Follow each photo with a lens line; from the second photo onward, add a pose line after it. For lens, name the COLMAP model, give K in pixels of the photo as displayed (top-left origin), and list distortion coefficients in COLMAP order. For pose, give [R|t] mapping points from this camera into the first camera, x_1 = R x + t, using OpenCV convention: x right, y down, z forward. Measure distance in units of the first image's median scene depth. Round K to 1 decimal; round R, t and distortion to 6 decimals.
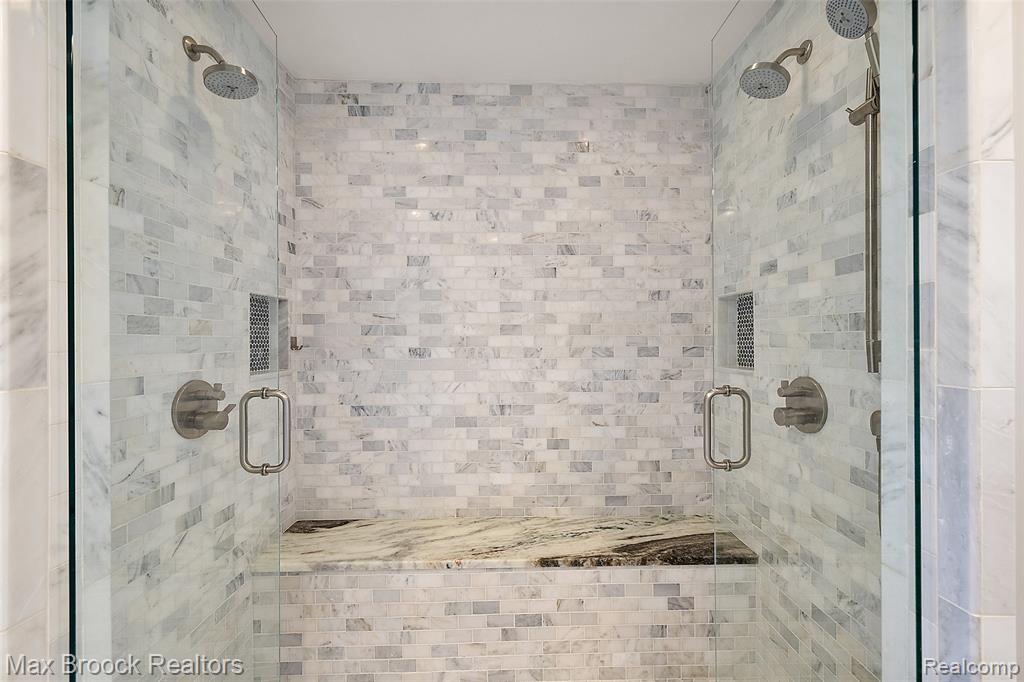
lens RADIAL K [[431.7, 0, 513.4], [0, 431.7, 341.3], [0, 0, 1]] dist [0.002240, -0.000590]
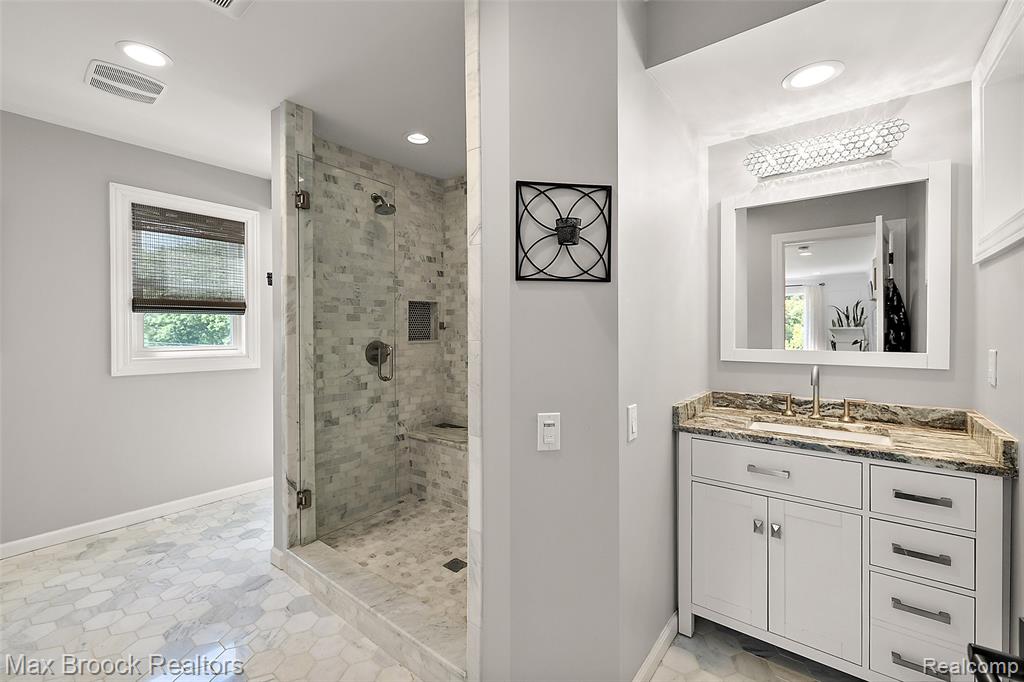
lens RADIAL K [[431.7, 0, 510.2], [0, 431.7, 333.1], [0, 0, 1]] dist [0.002240, -0.000590]
pose [[0.769246, 0.009837, -0.638877, 1.103158], [-0.001790, 0.999911, 0.013242, 0.013809], [0.638951, -0.009043, 0.769195, -0.278295]]
